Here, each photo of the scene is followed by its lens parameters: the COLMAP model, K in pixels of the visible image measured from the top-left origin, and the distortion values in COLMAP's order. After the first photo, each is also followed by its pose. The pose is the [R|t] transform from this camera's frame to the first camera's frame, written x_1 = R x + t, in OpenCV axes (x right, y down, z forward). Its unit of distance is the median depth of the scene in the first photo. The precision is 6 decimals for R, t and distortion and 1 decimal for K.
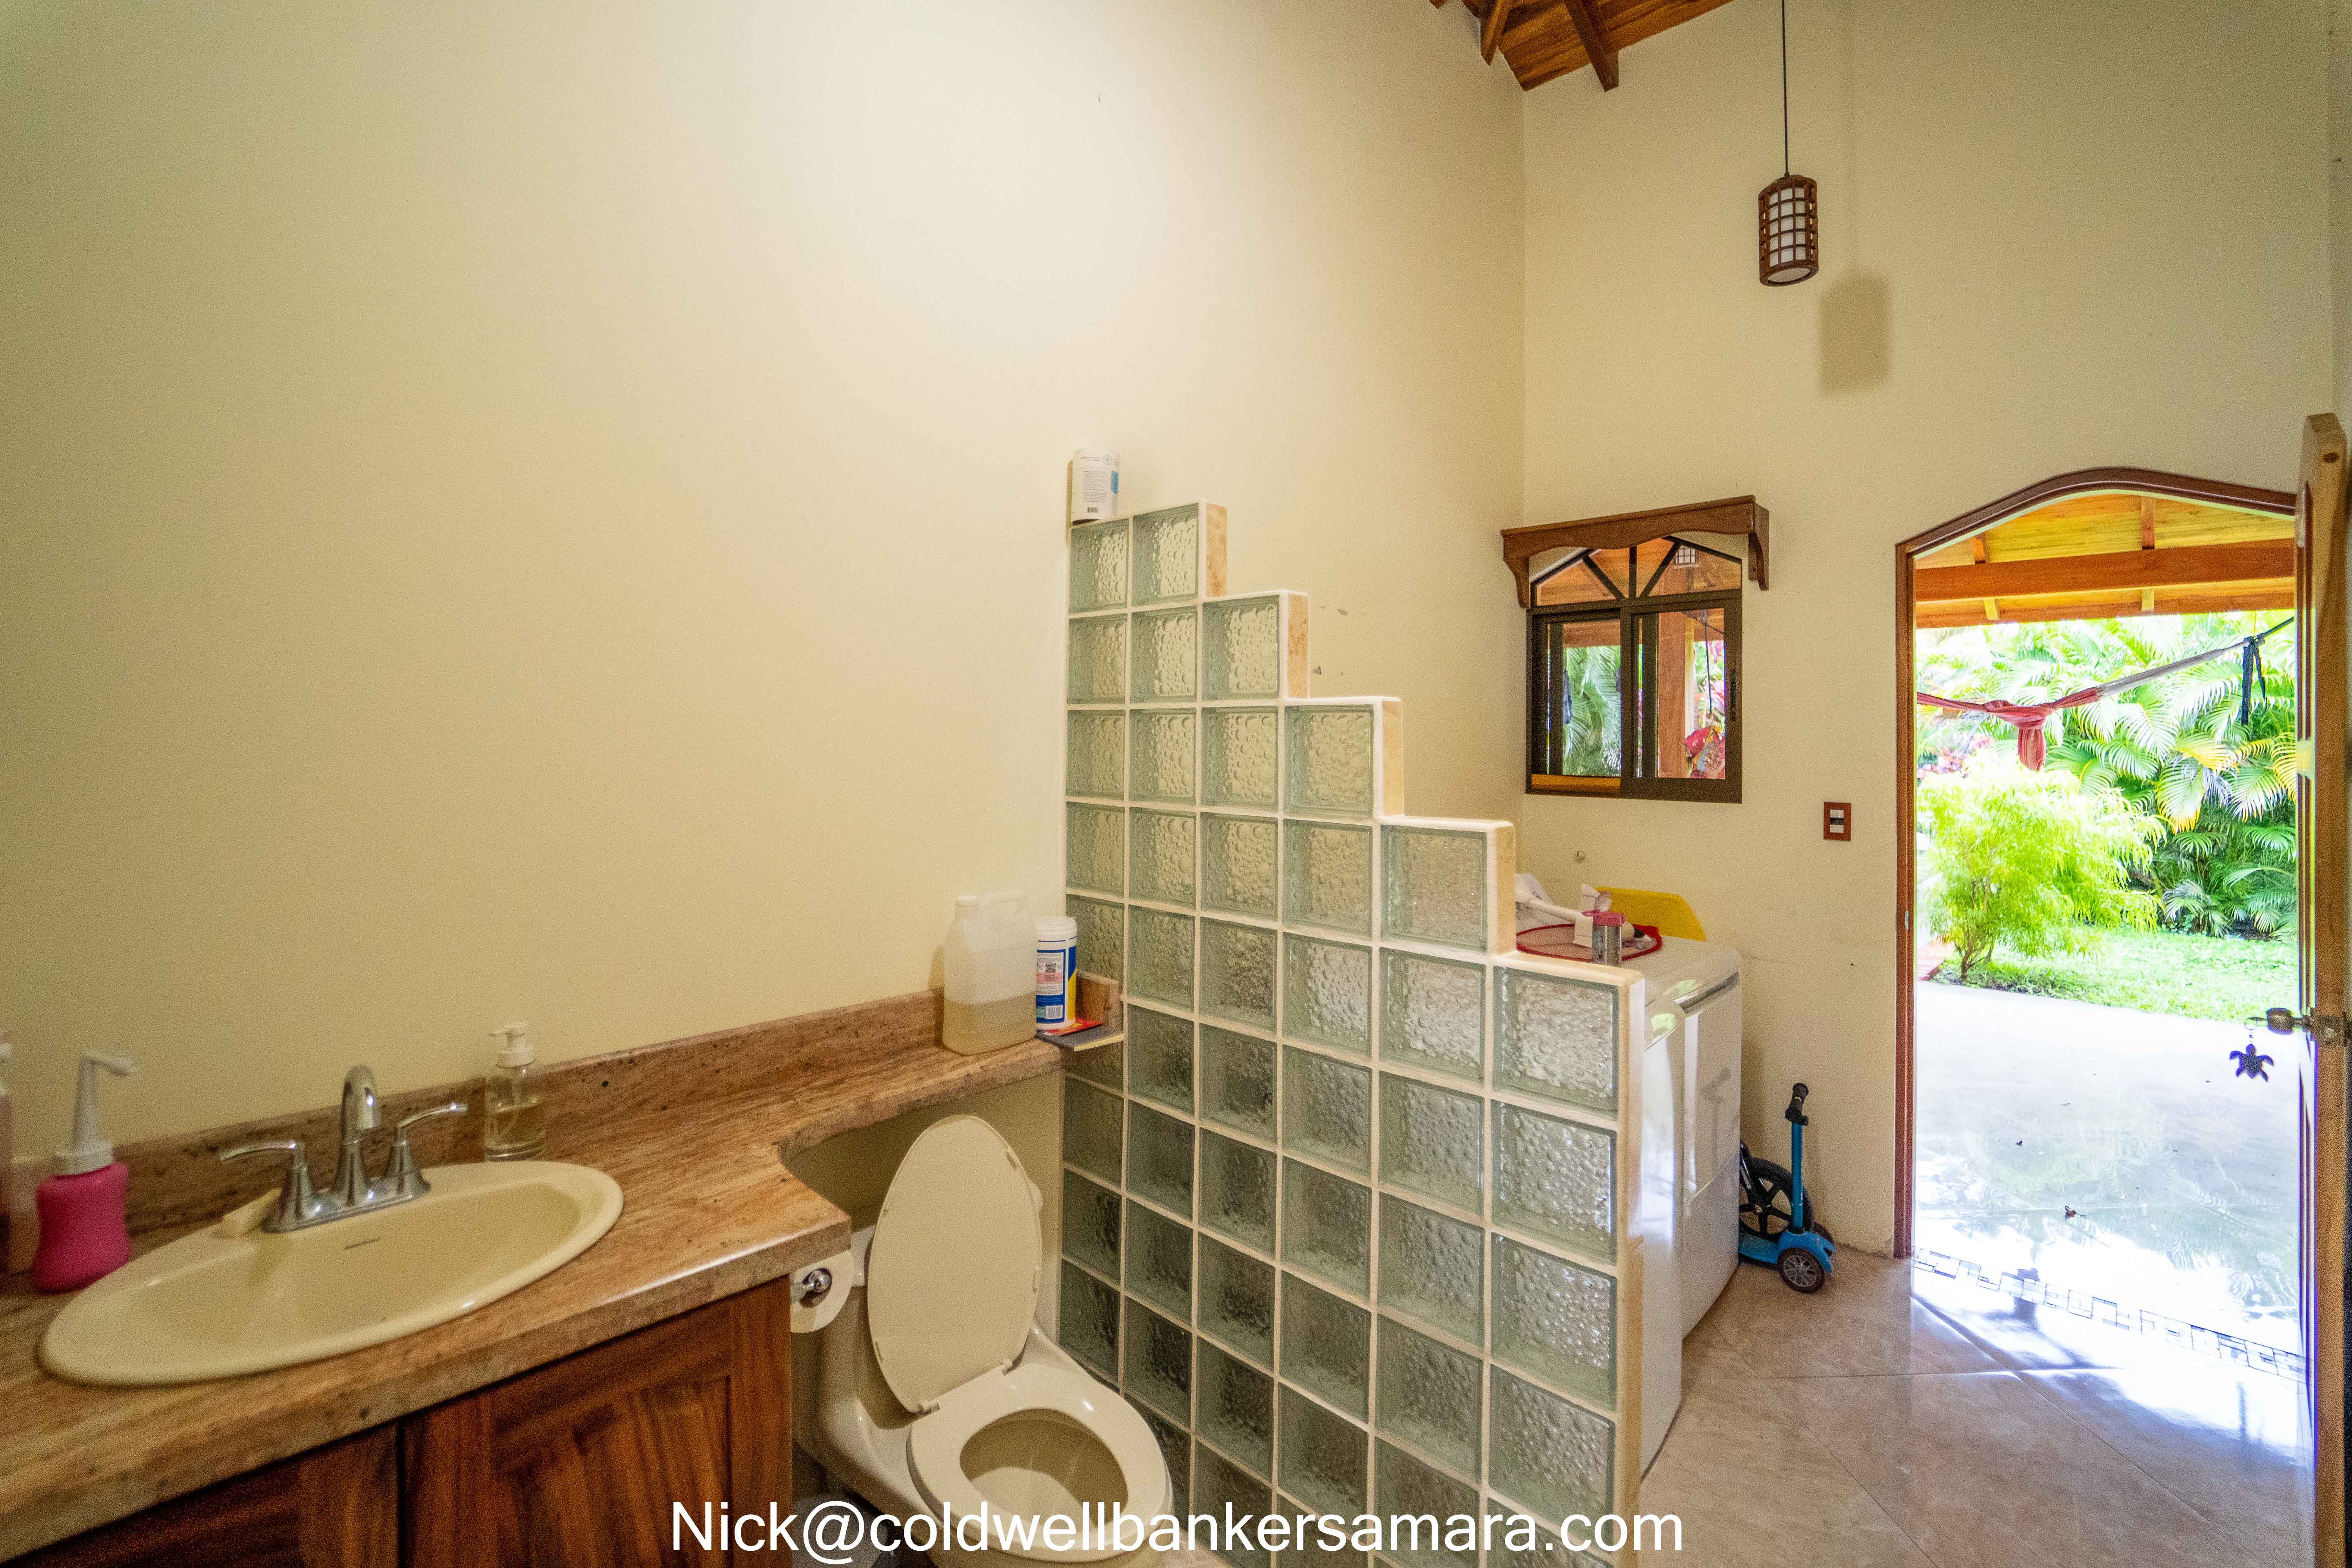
lens RADIAL K [[995.7, 0, 1268.2], [0, 995.7, 724.5], [0, 0, 1]] dist [-0.016857, 0.000223]
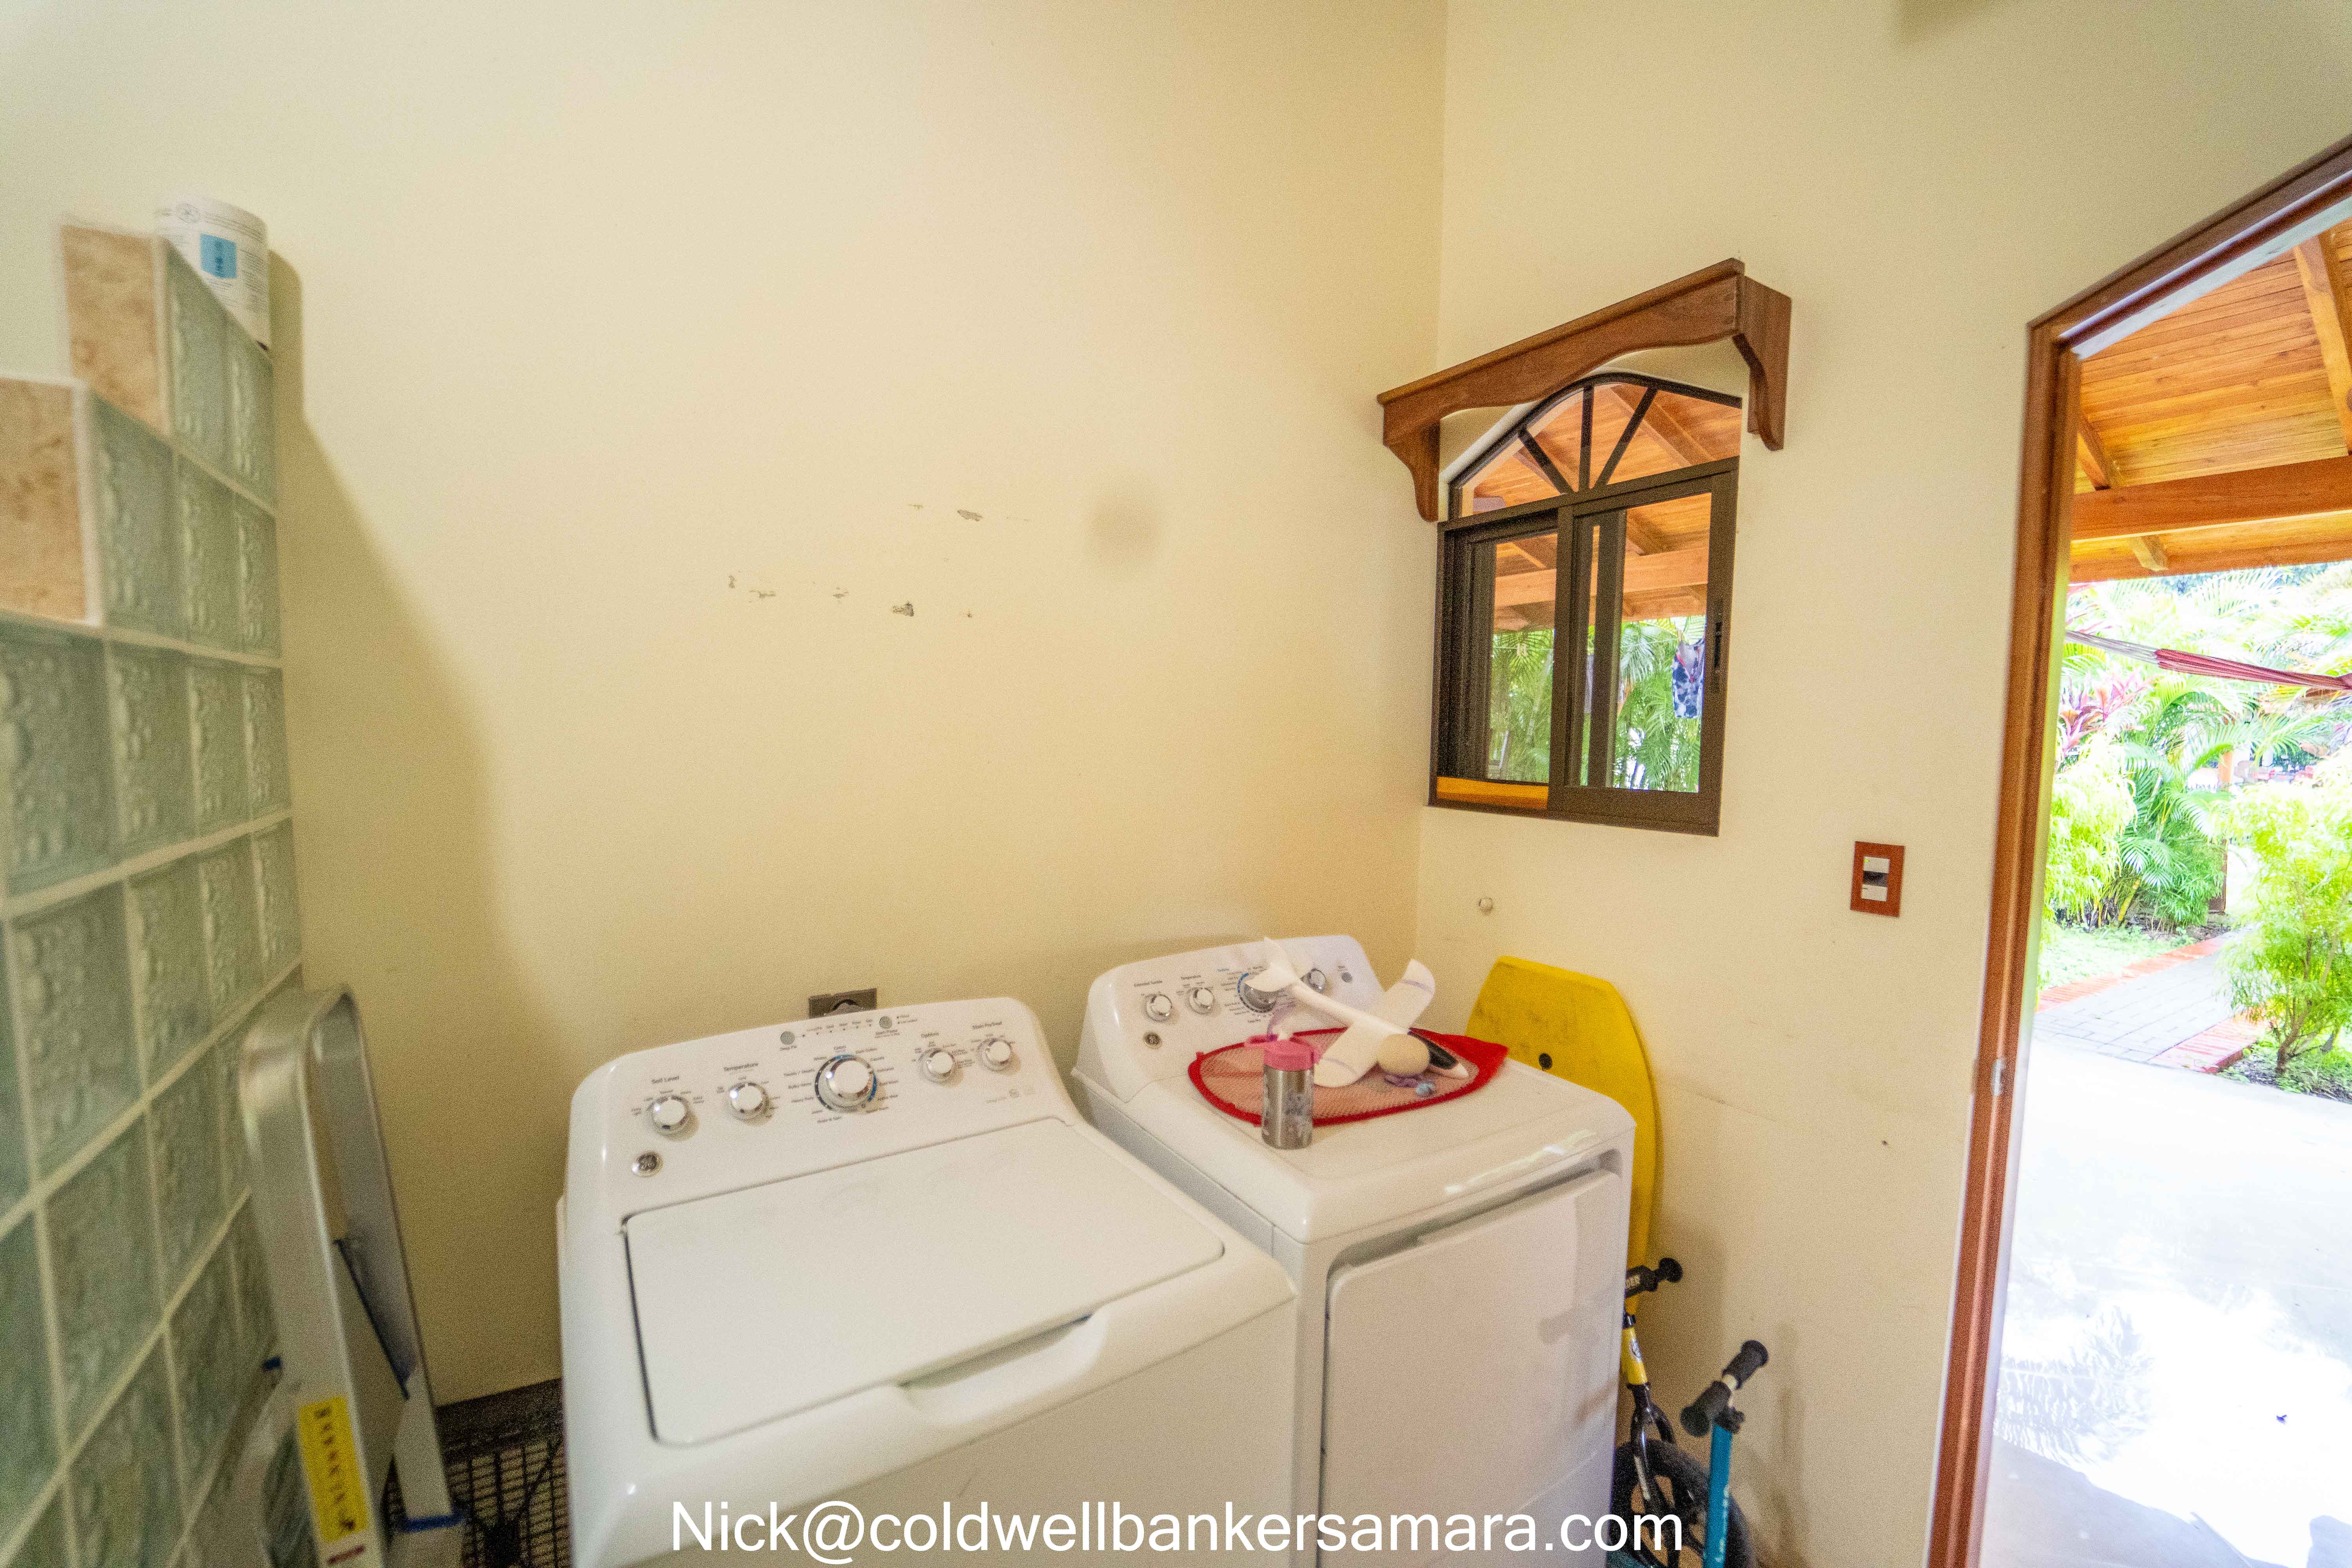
lens RADIAL K [[995.7, 0, 1248.7], [0, 995.7, 809.7], [0, 0, 1]] dist [-0.016857, 0.000223]
pose [[0.970194, 0.024554, -0.241083, 0.166640], [-0.000805, 0.995175, 0.098117, 0.003712], [0.242329, -0.094998, 0.965532, 0.180614]]
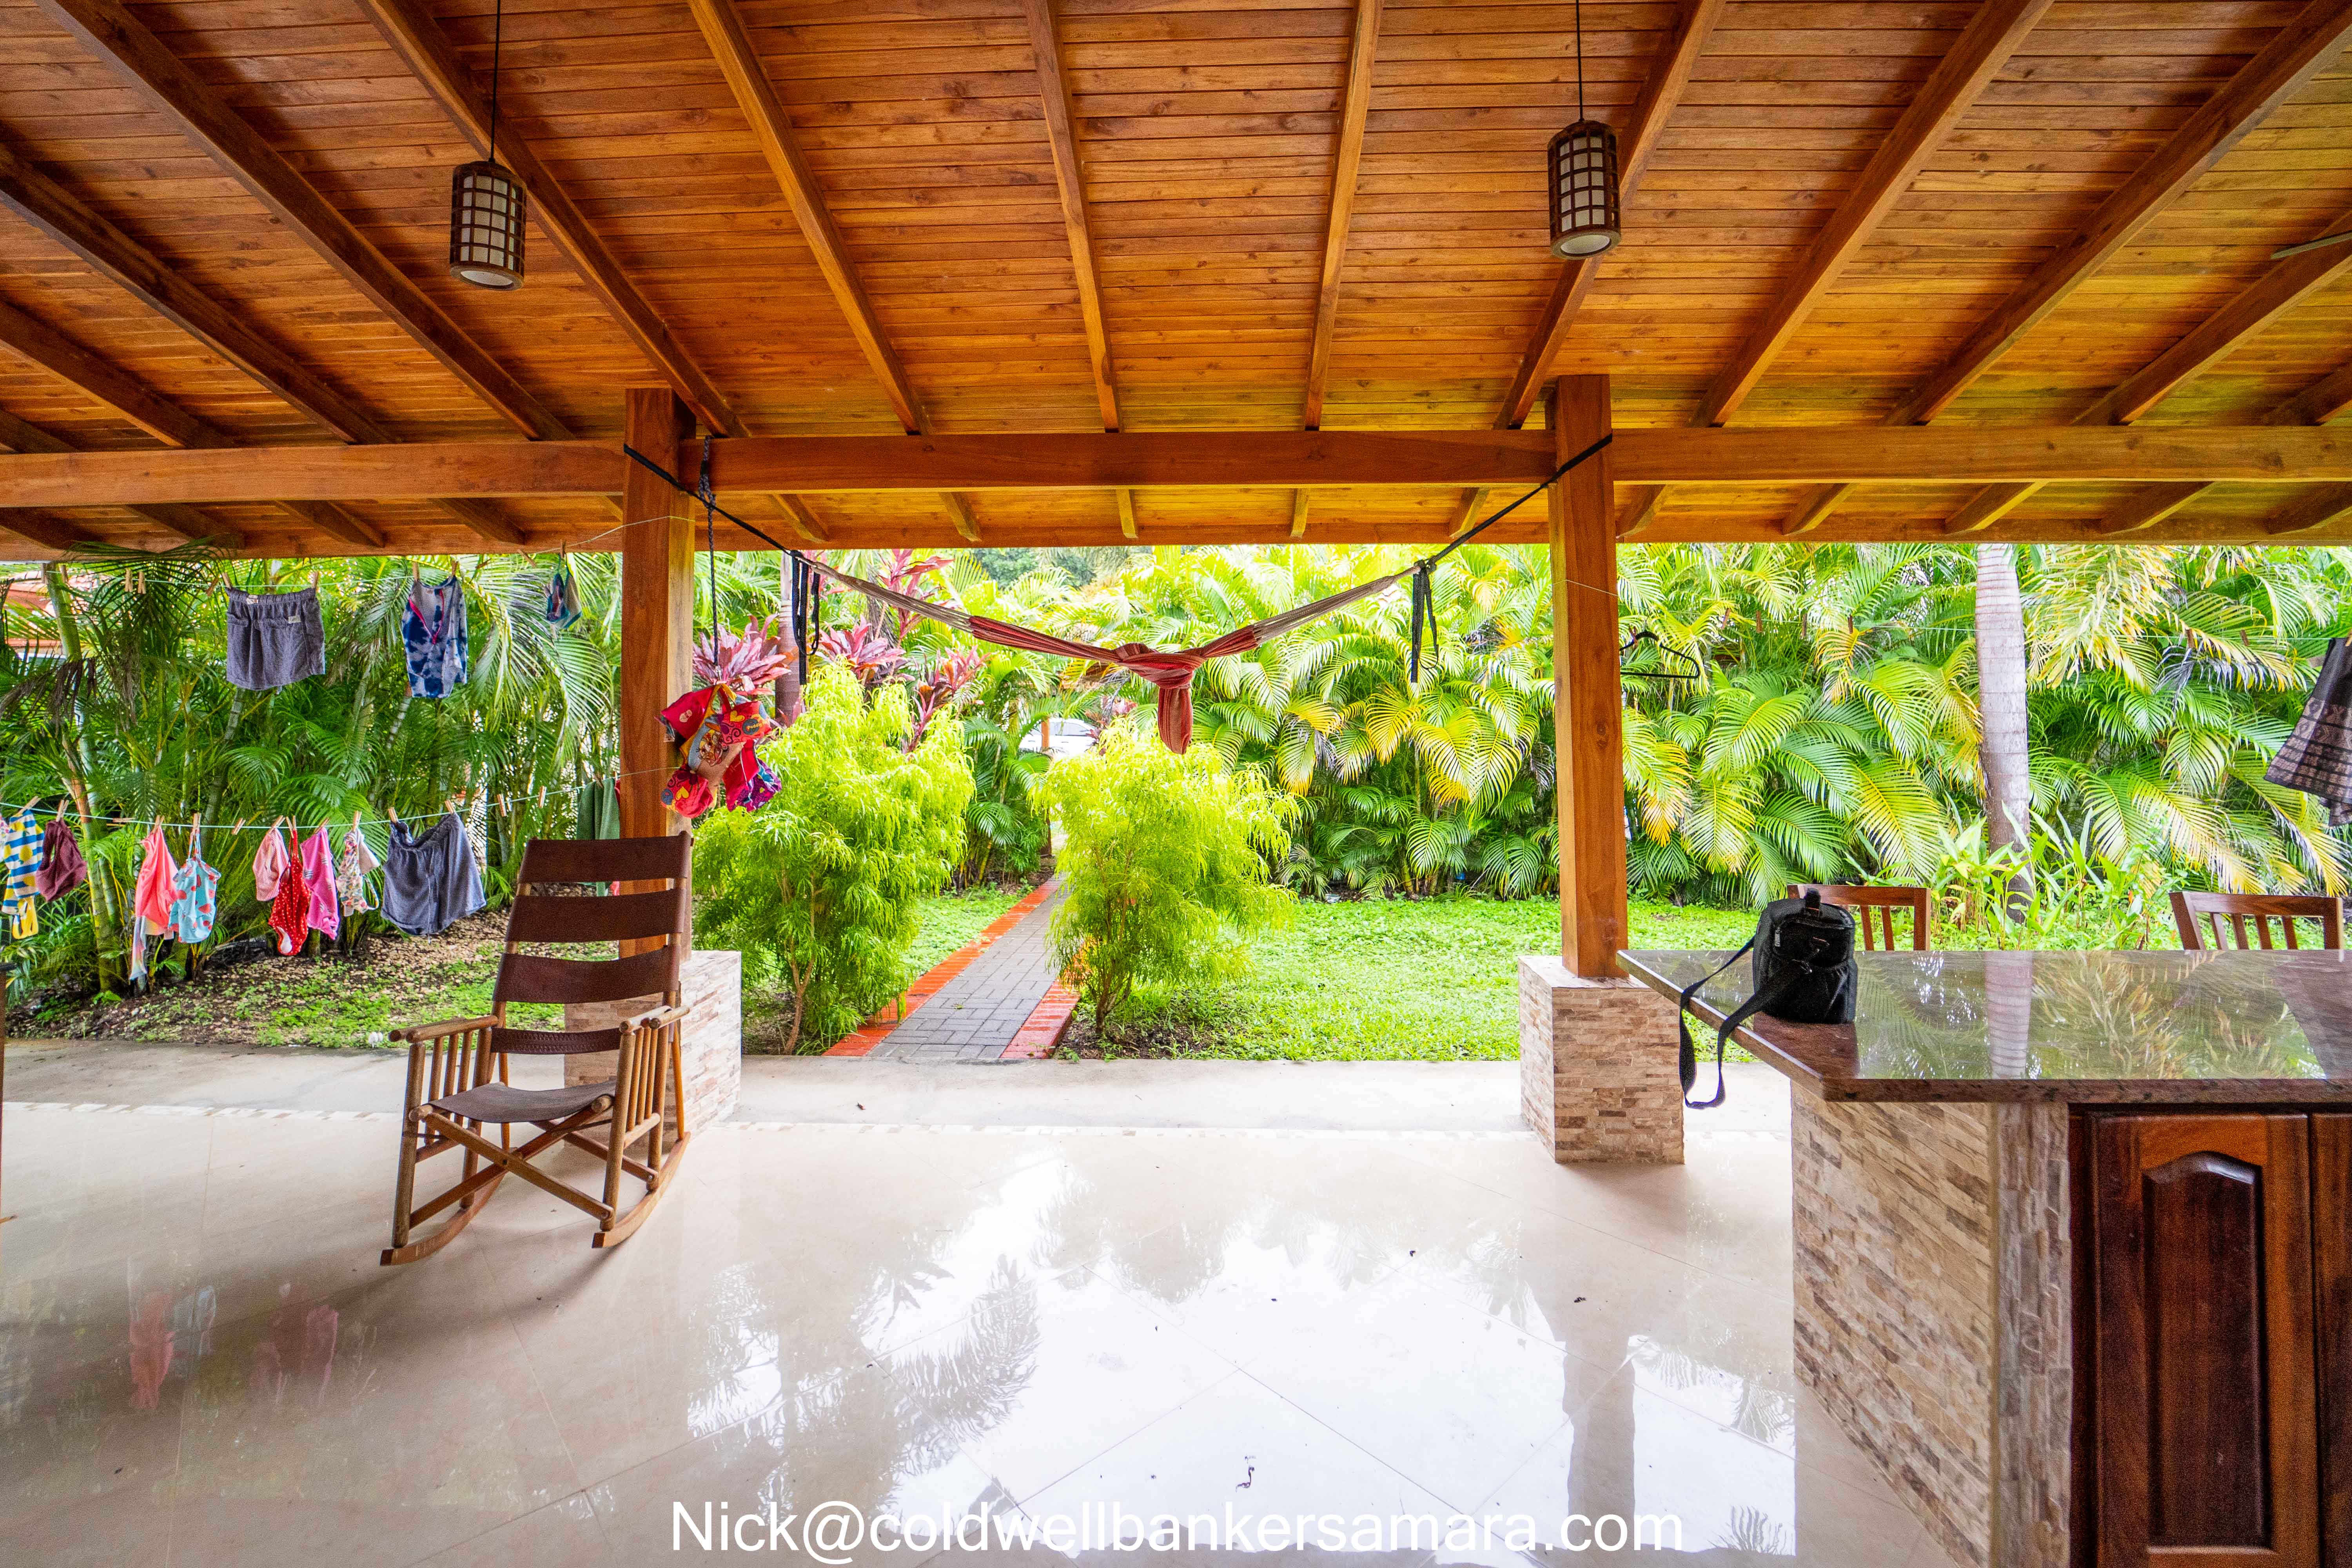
lens RADIAL K [[995.7, 0, 1183.8], [0, 995.7, 665.9], [0, 0, 1]] dist [-0.016857, 0.000223]
pose [[0.779516, 0.014562, 0.626213, 0.310216], [0.000627, 0.999711, -0.024029, 0.004641], [-0.626382, 0.019124, 0.779282, 0.408941]]
